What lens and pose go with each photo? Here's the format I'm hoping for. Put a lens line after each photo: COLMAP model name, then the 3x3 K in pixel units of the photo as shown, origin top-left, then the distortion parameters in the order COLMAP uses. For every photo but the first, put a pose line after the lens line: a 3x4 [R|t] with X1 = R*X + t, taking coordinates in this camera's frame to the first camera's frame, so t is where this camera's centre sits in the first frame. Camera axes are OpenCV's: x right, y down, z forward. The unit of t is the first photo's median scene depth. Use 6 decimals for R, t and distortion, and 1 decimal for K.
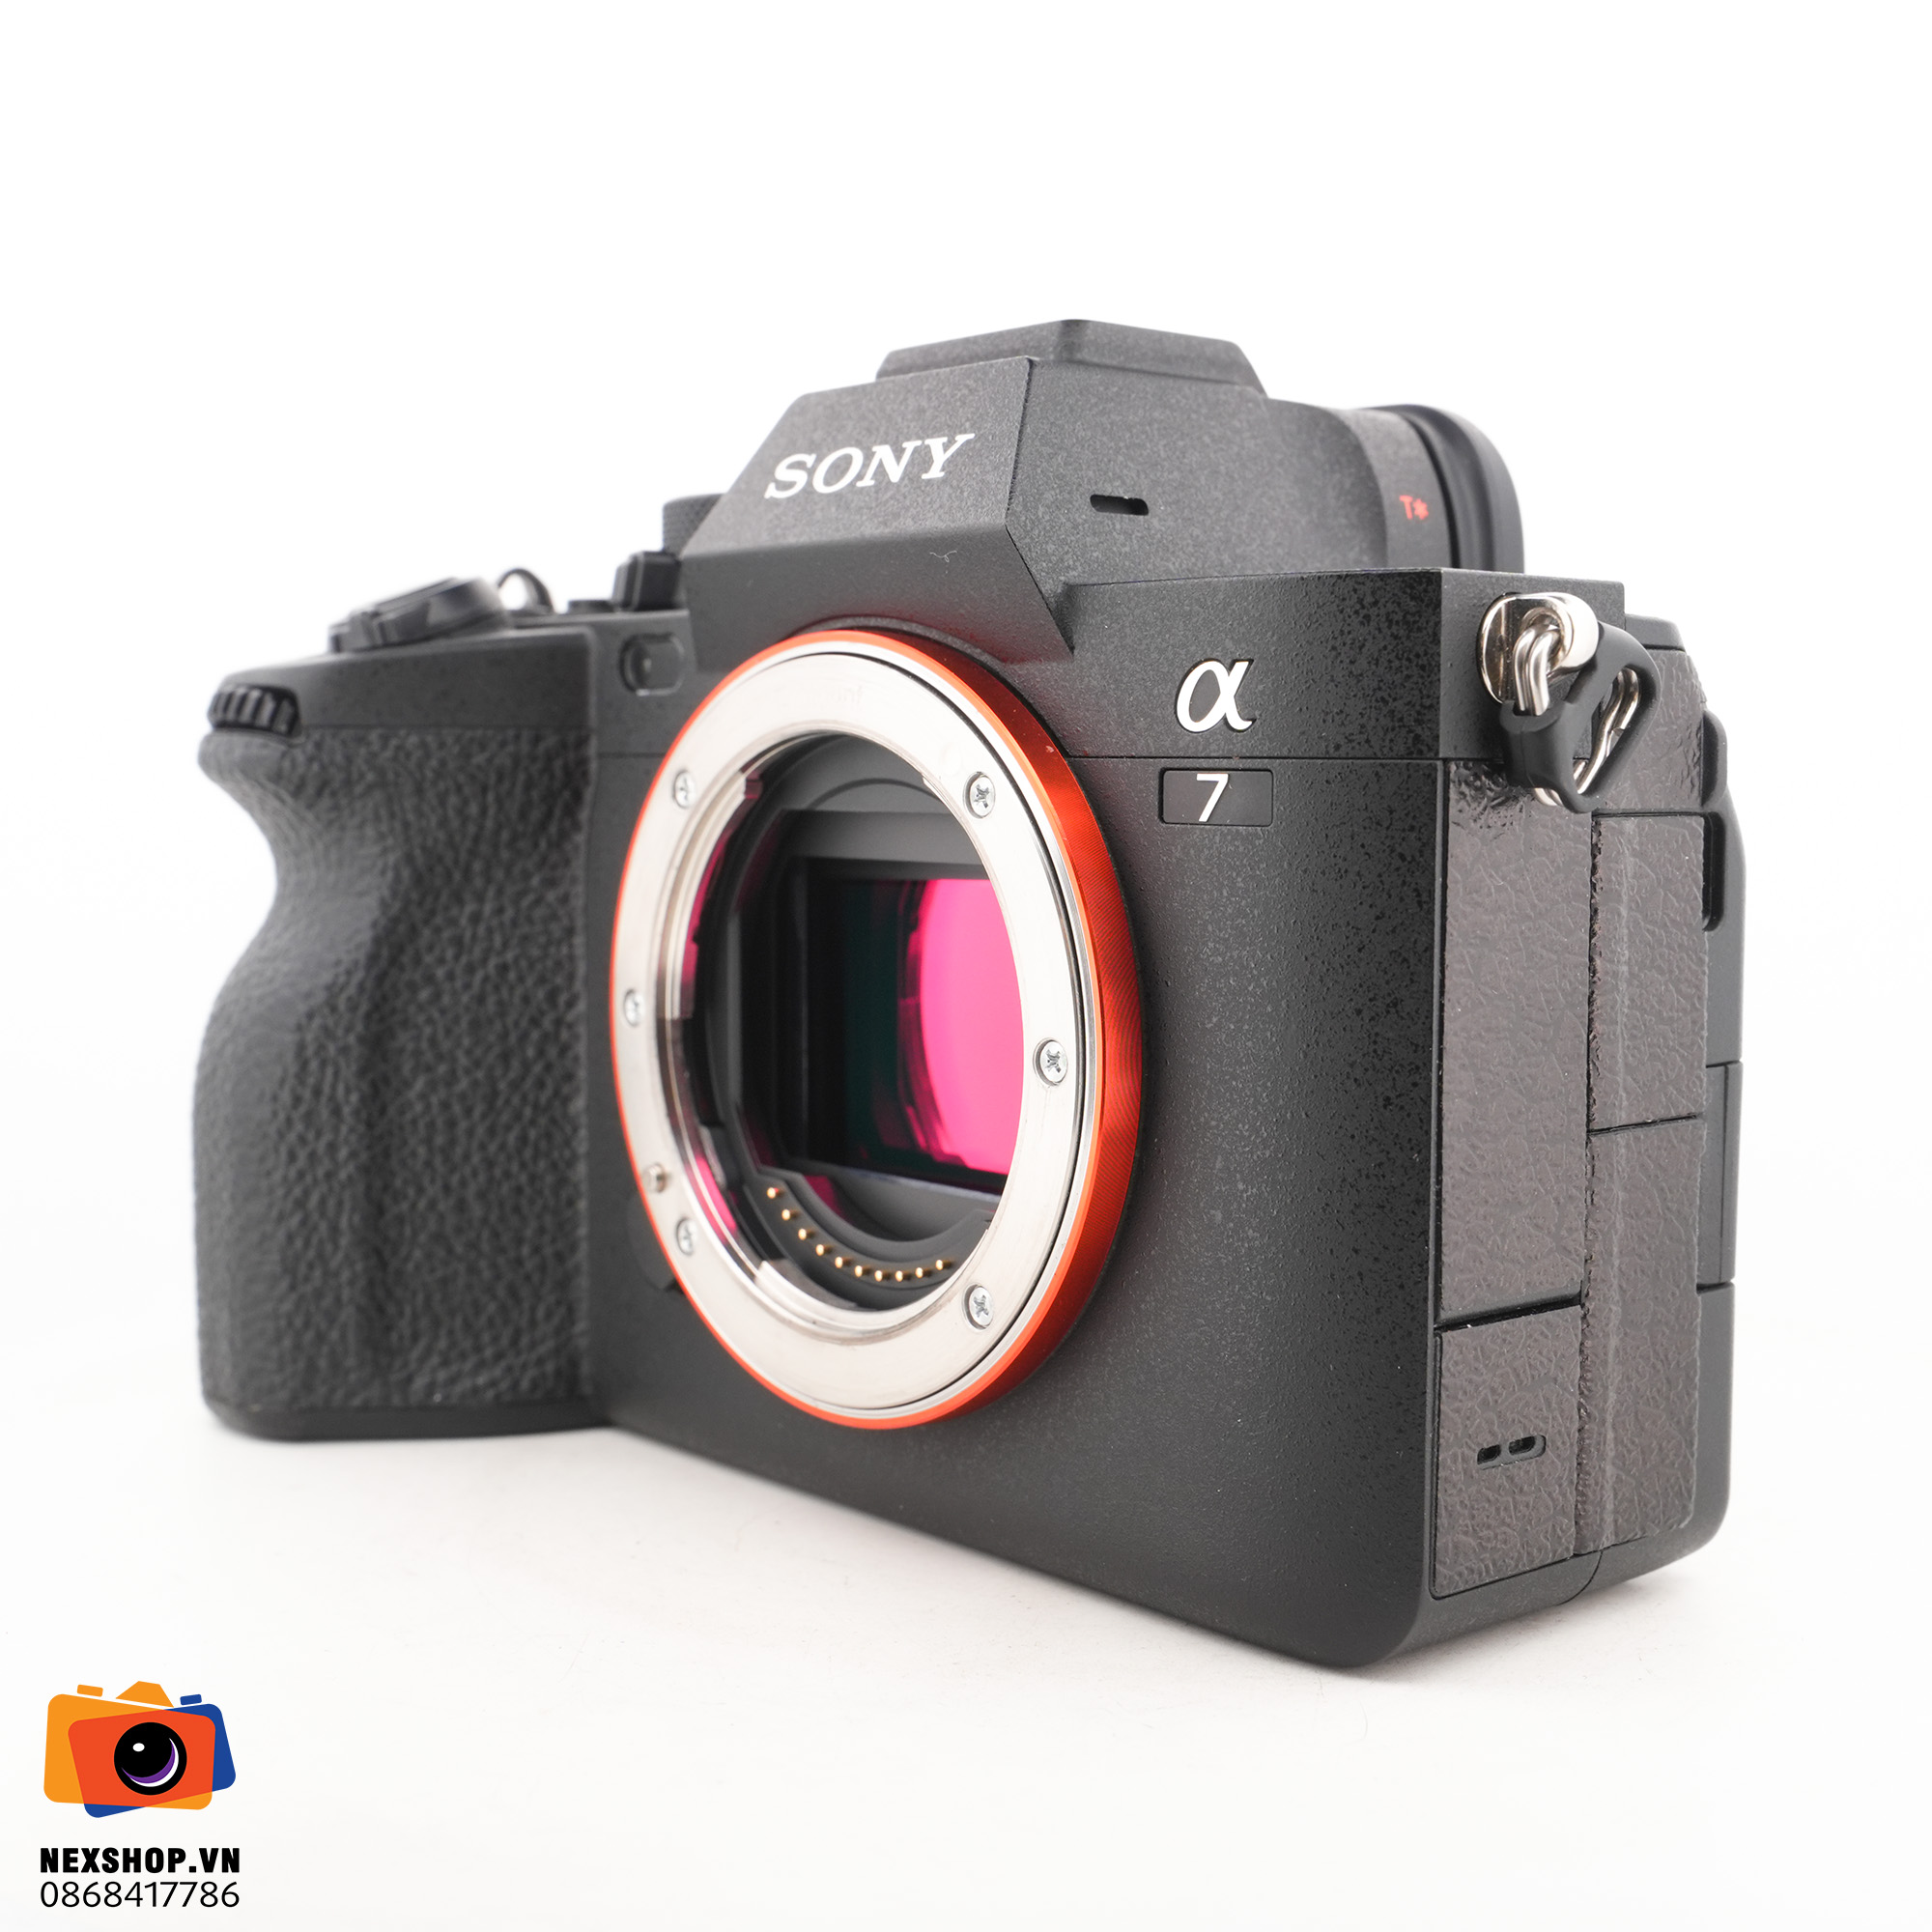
lens RADIAL K [[2724.7, 0, 971.7], [0, 2724.7, 972.6], [0, 0, 1]] dist [-0.023985, 0.000000]
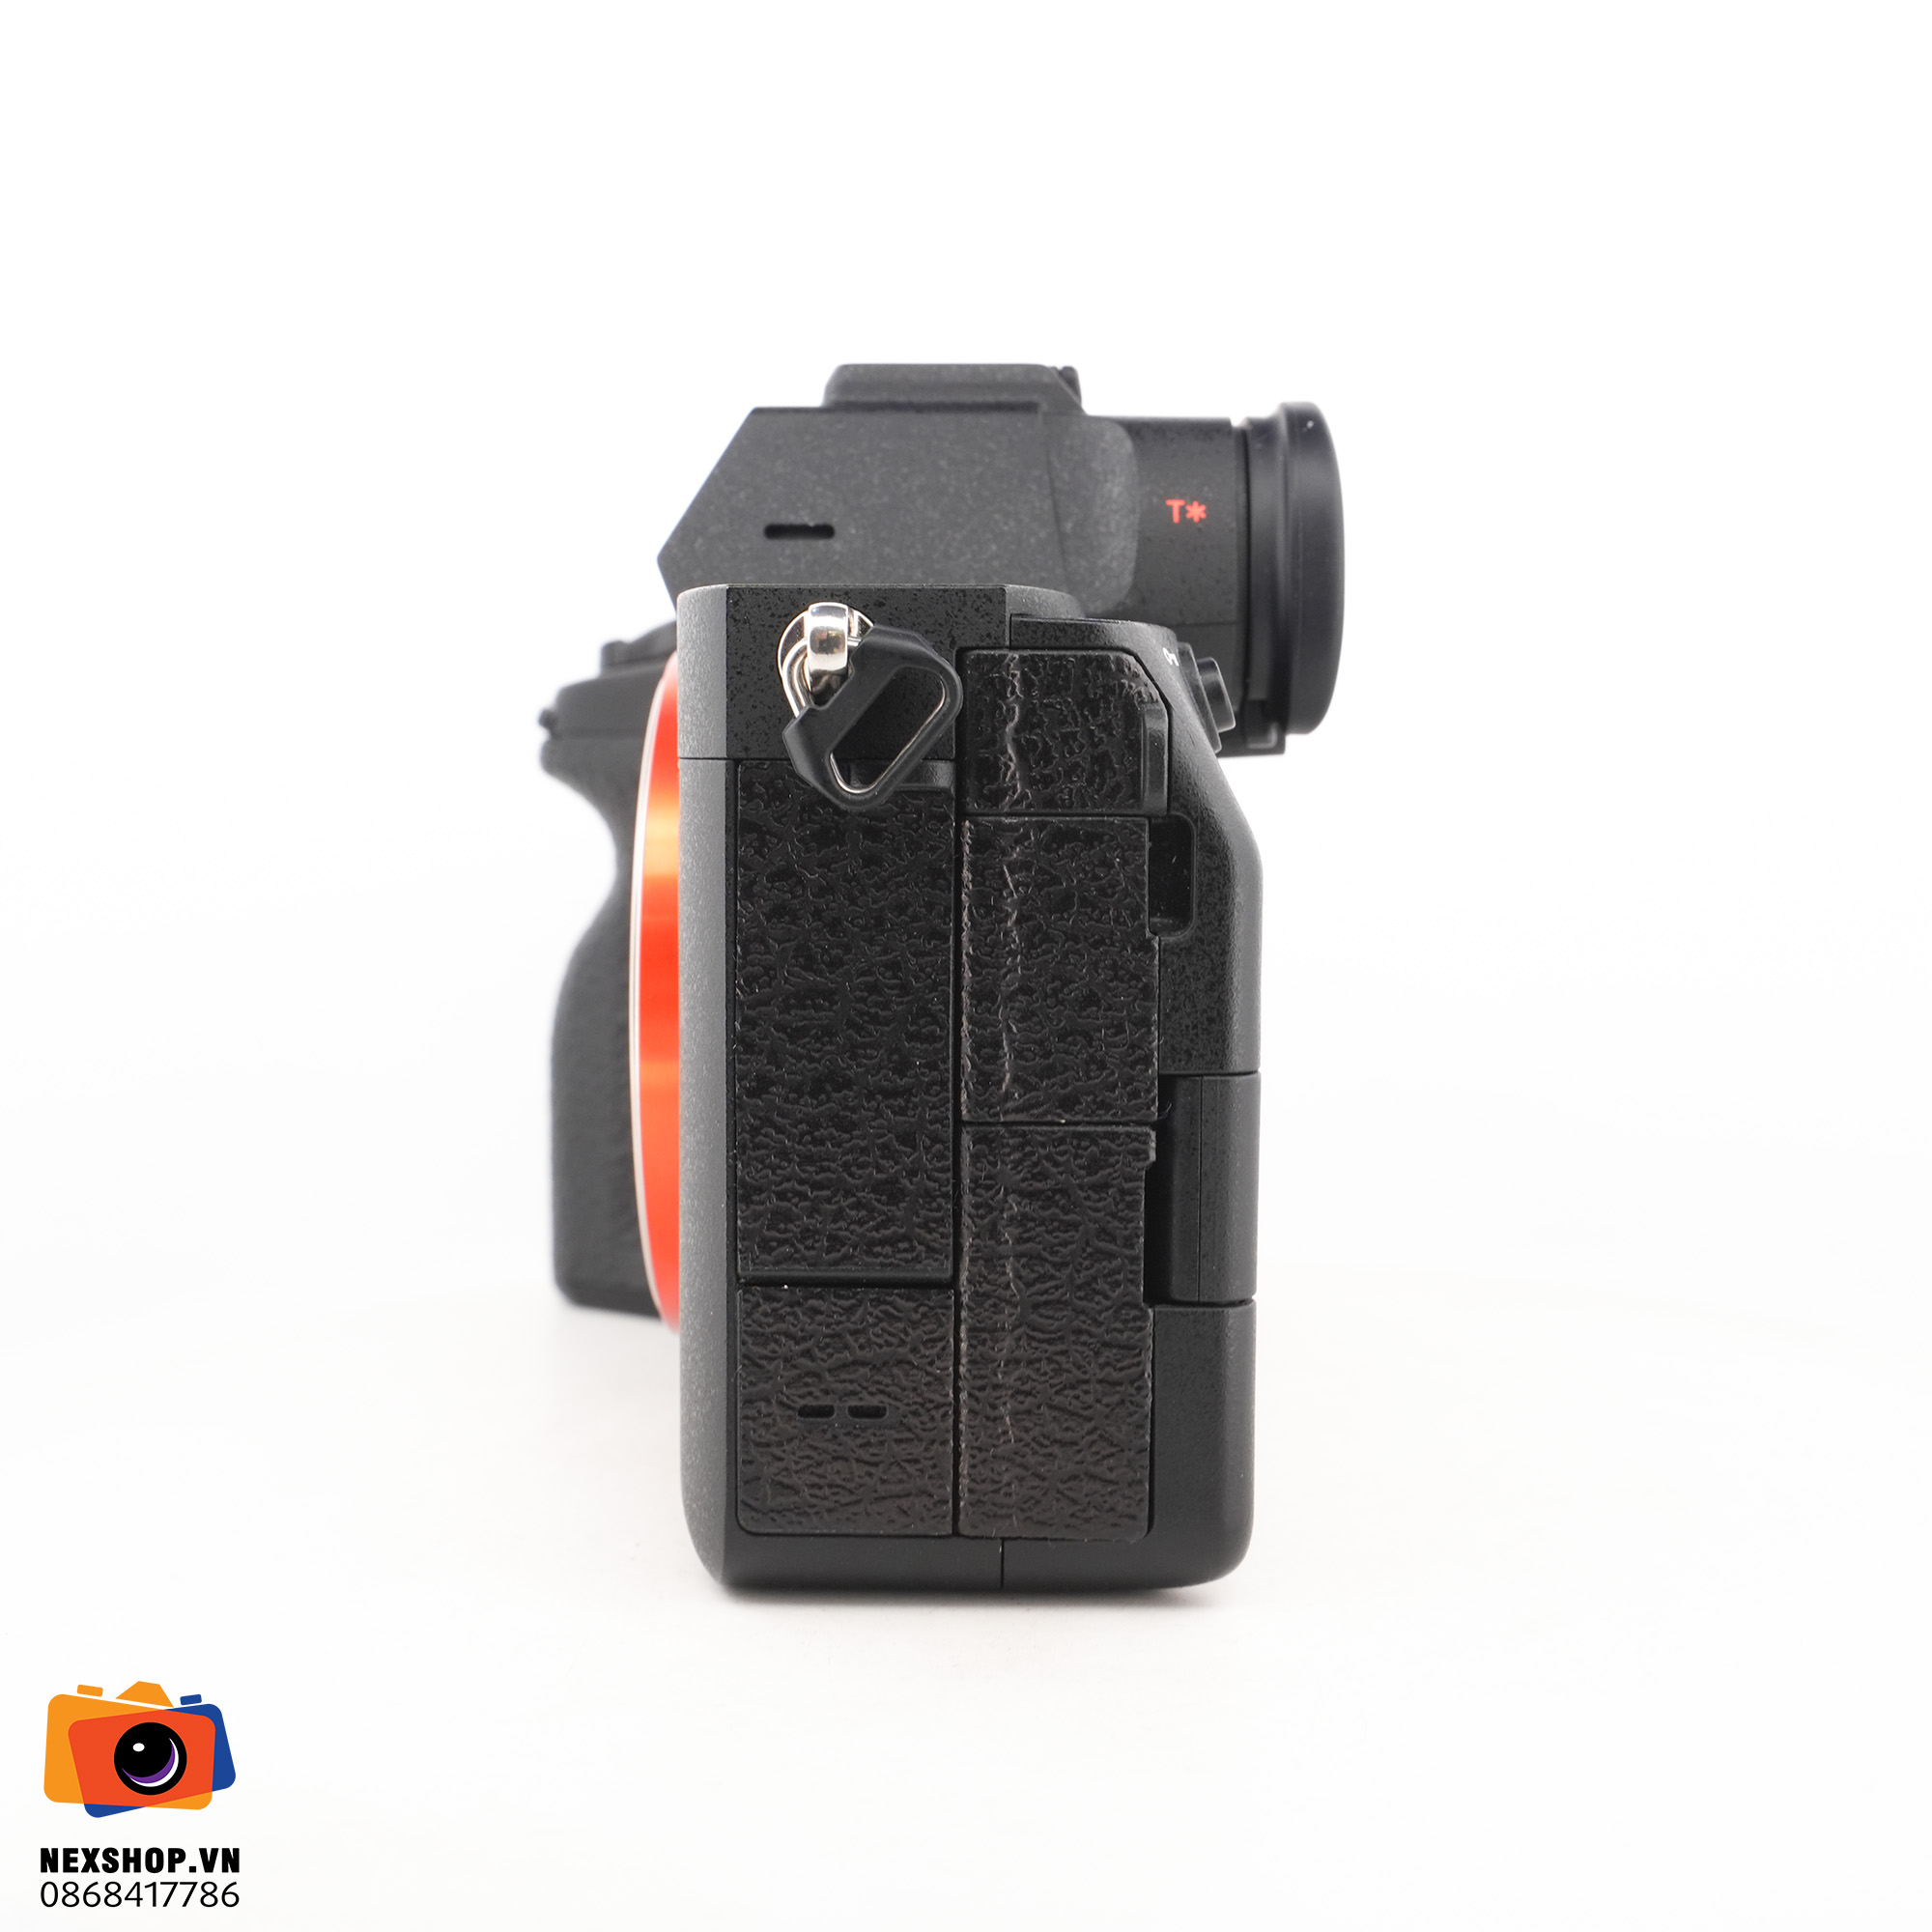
lens RADIAL K [[2724.7, 0, 965.8], [0, 2724.7, 965.4], [0, 0, 1]] dist [-0.023985, 0.000000]
pose [[0.771775, 0.047990, -0.634082, 0.816907], [-0.049187, 0.998666, 0.015716, -0.015436], [0.633991, 0.019060, 0.773106, 0.184331]]
